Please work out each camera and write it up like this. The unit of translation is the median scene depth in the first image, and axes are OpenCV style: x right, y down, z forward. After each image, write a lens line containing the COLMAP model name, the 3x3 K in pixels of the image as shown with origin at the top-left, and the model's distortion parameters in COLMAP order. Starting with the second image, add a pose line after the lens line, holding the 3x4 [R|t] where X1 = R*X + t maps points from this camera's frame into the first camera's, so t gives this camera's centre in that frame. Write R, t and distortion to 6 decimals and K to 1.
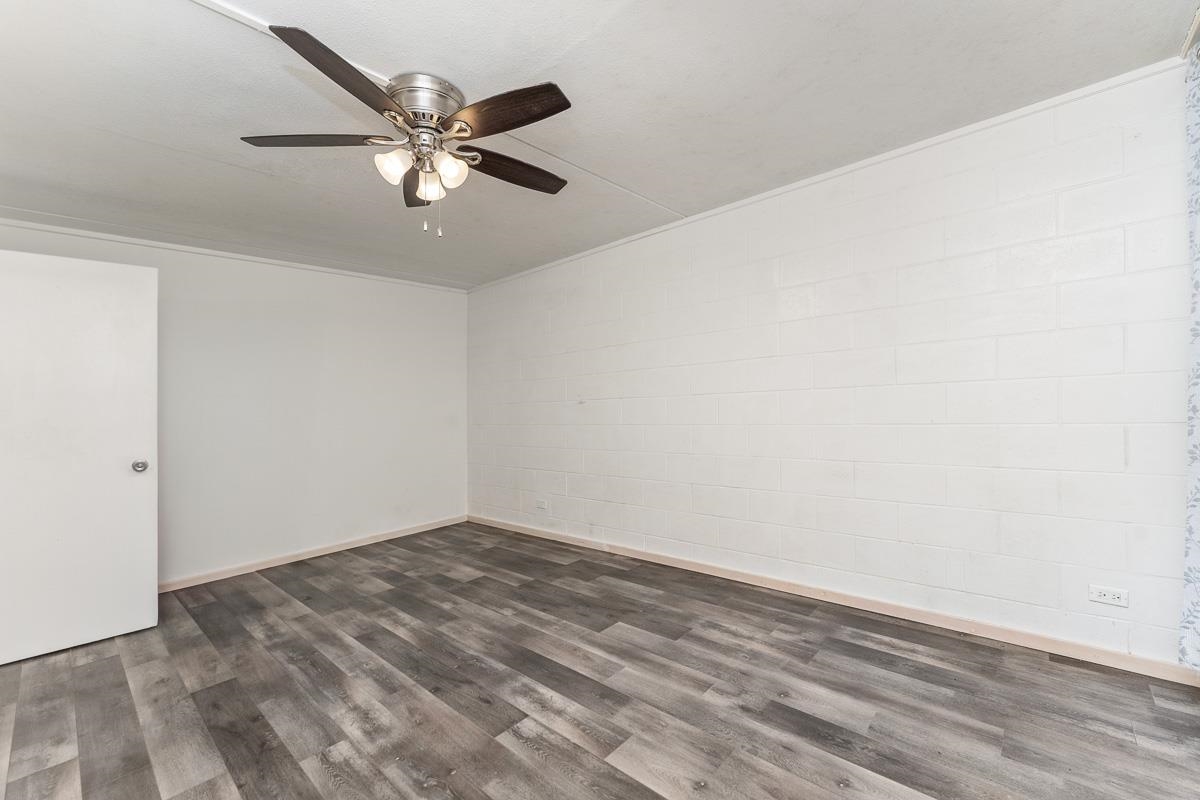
lens RADIAL K [[485.3, 0, 604.1], [0, 485.3, 398.4], [0, 0, 1]] dist [0.000418, -0.000136]
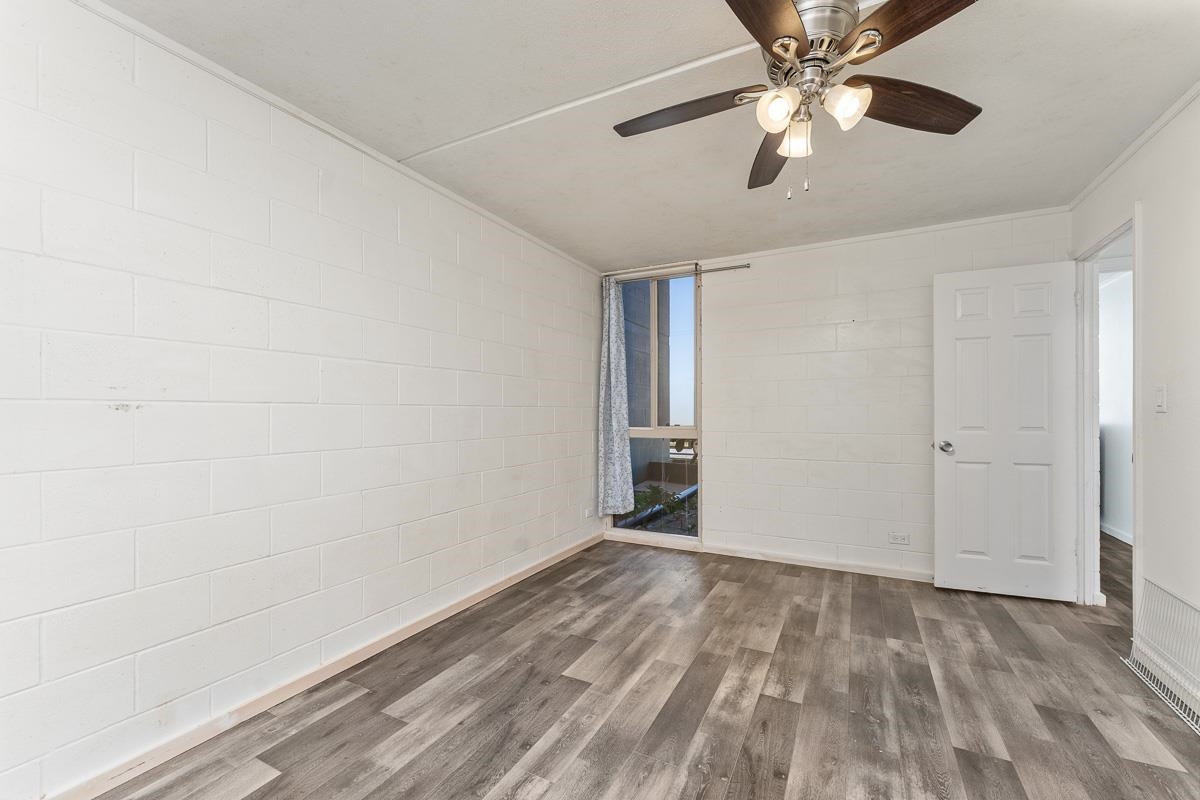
lens RADIAL K [[485.3, 0, 604.1], [0, 485.3, 398.4], [0, 0, 1]] dist [0.000418, -0.000136]
pose [[-0.240663, 0.067656, 0.968248, -0.975553], [0.001714, 0.997596, -0.069281, 0.053874], [-0.970607, -0.015013, -0.240200, 1.341949]]
